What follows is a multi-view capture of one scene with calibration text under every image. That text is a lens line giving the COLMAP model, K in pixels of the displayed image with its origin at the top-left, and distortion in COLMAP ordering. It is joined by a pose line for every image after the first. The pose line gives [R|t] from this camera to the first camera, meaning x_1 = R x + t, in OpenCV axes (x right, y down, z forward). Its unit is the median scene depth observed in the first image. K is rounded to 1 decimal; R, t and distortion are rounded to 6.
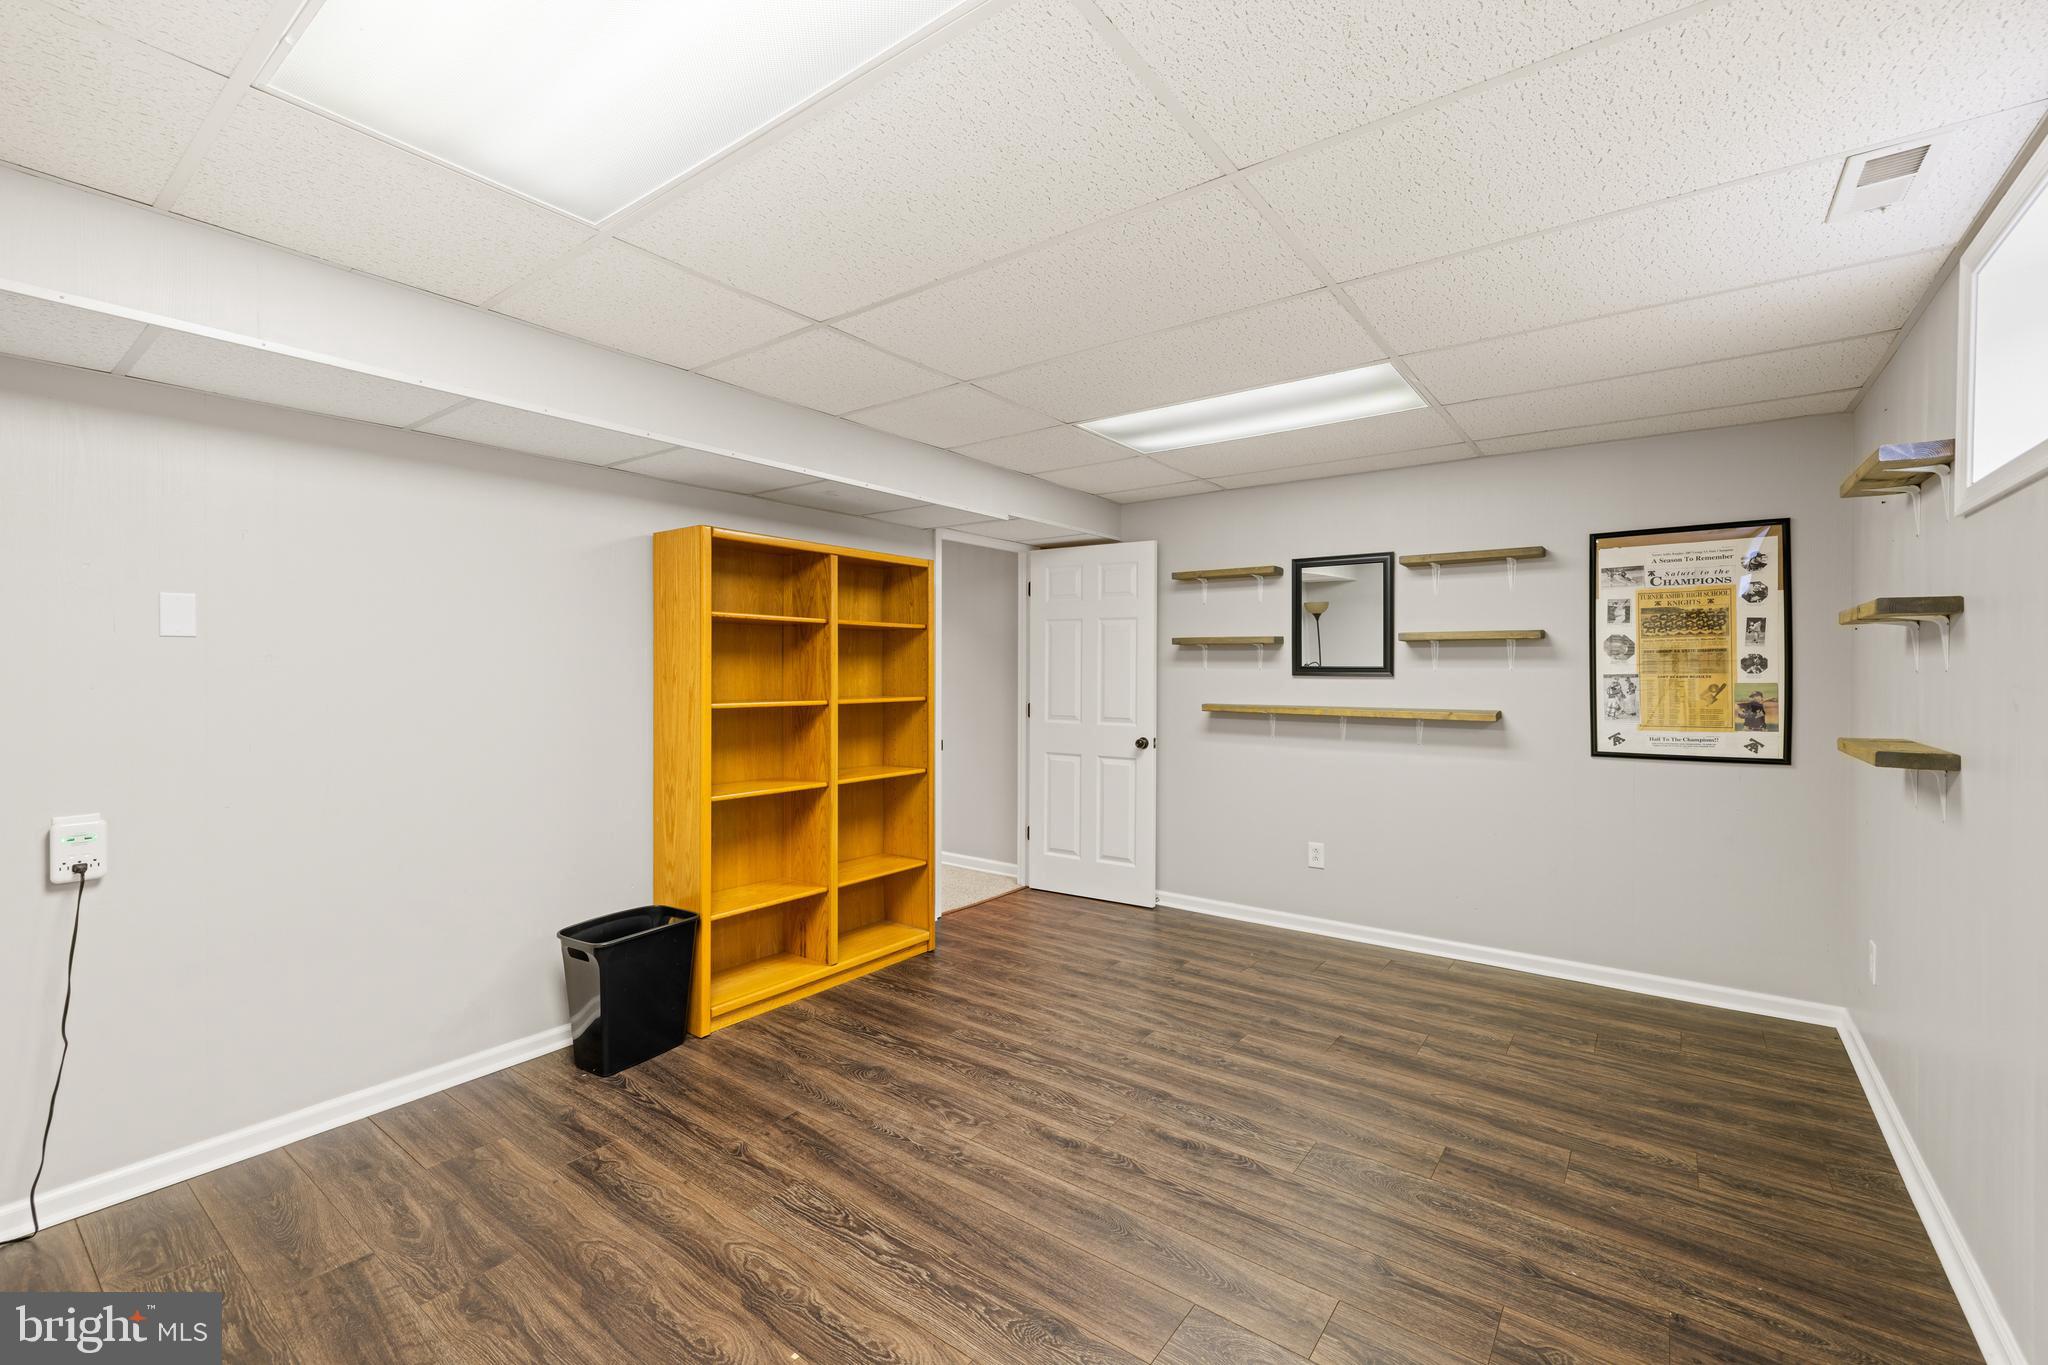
lens RADIAL K [[863.3, 0, 1023.9], [0, 863.3, 668.9], [0, 0, 1]] dist [0.001095, 0.000234]
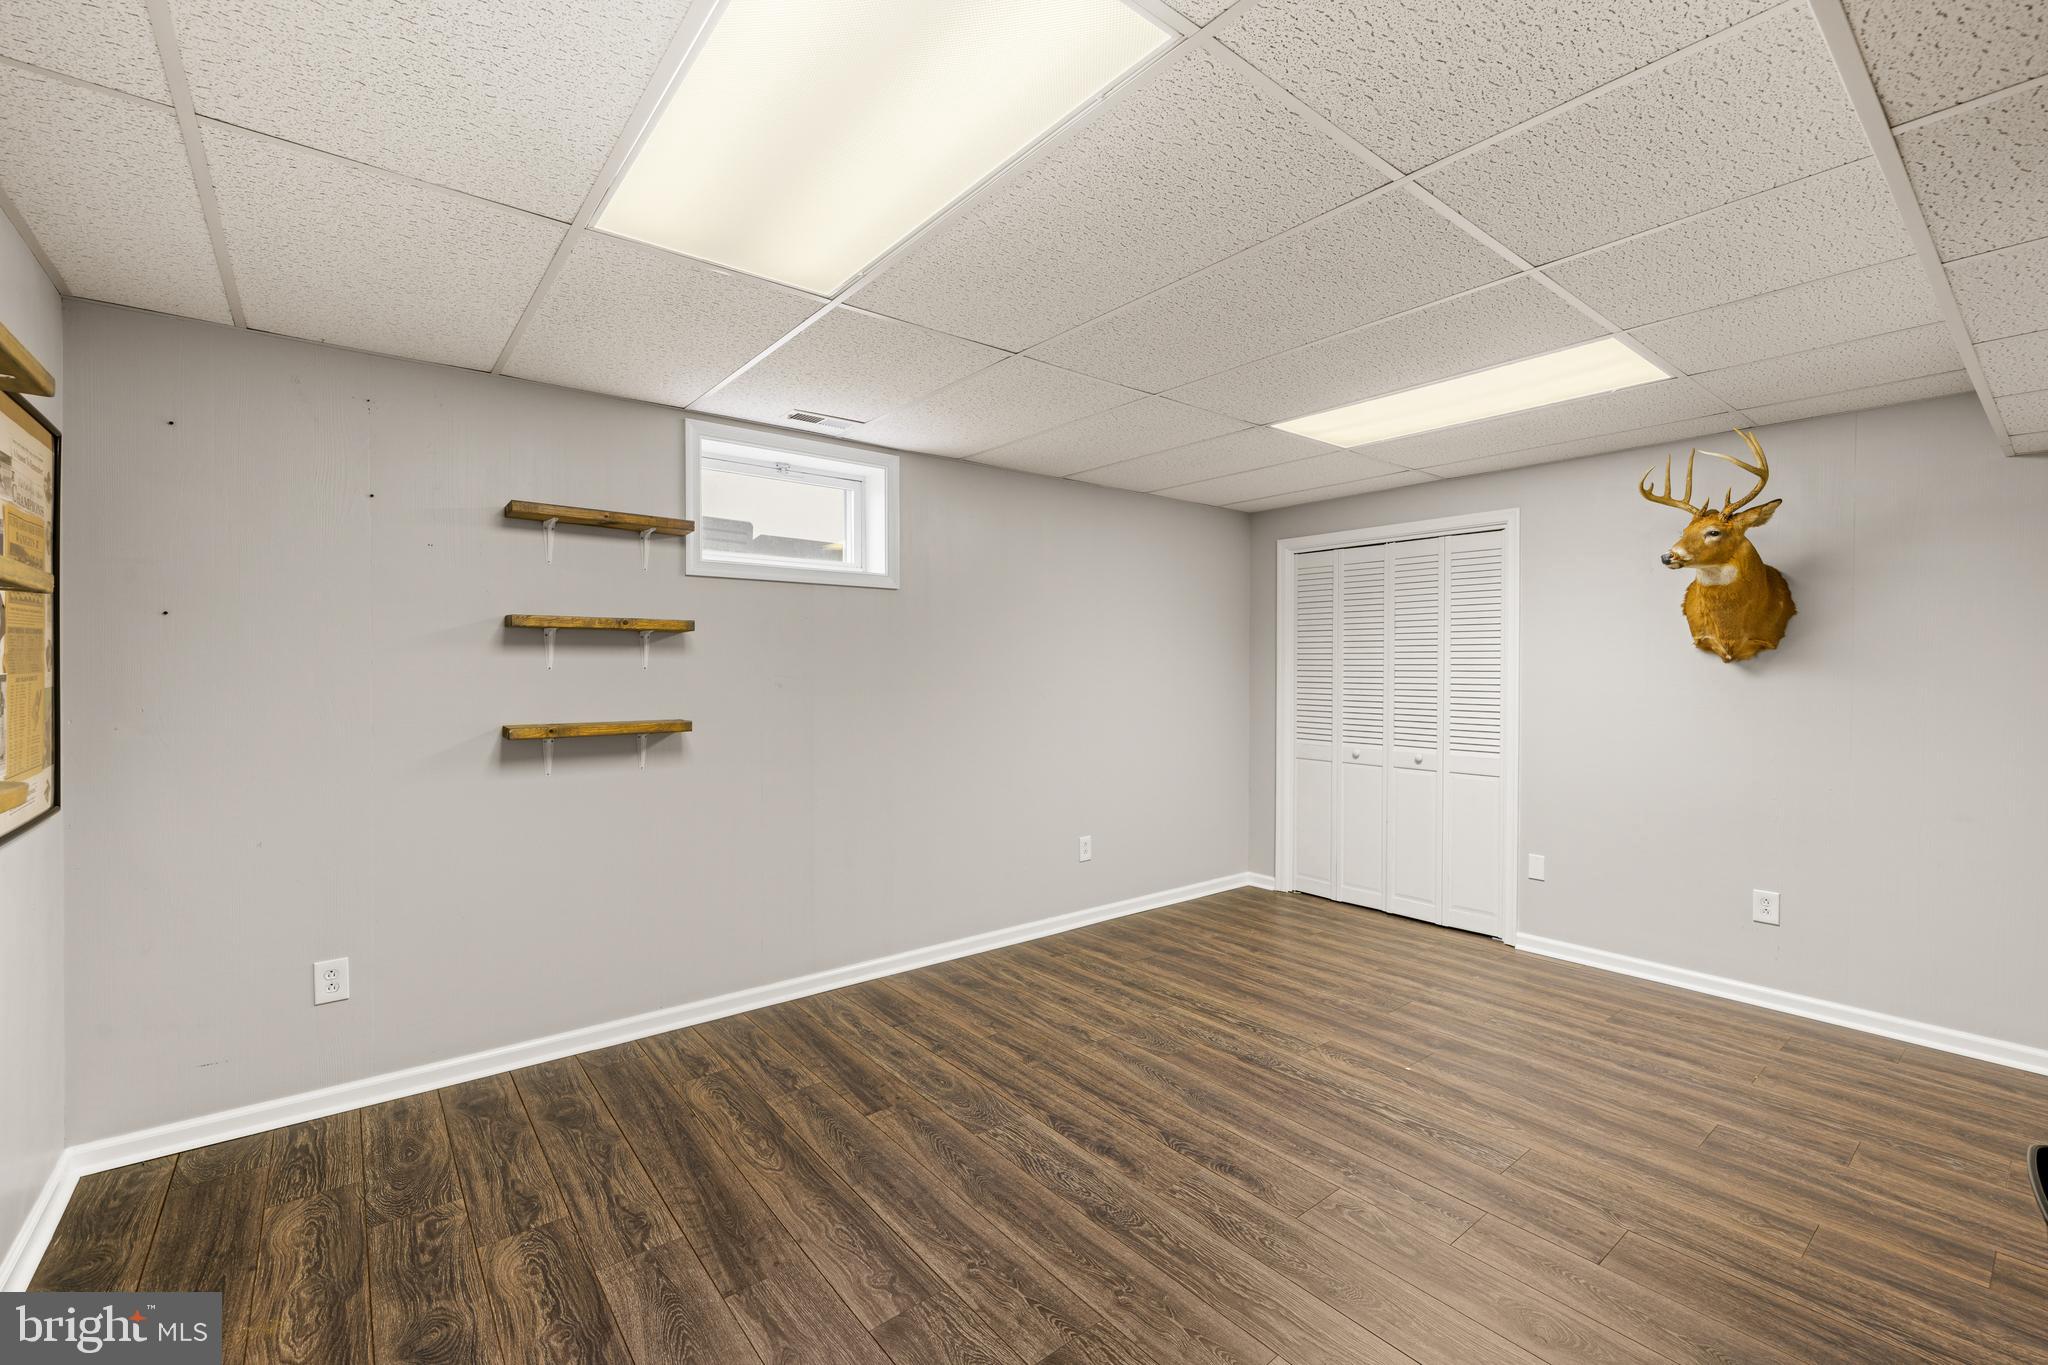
lens RADIAL K [[863.3, 0, 1023.9], [0, 863.3, 668.9], [0, 0, 1]] dist [0.001095, 0.000234]
pose [[-0.968548, -0.005304, 0.248771, 0.036591], [-0.004888, 0.999985, 0.002289, -0.001775], [-0.248780, 0.001001, -0.968560, 1.946139]]
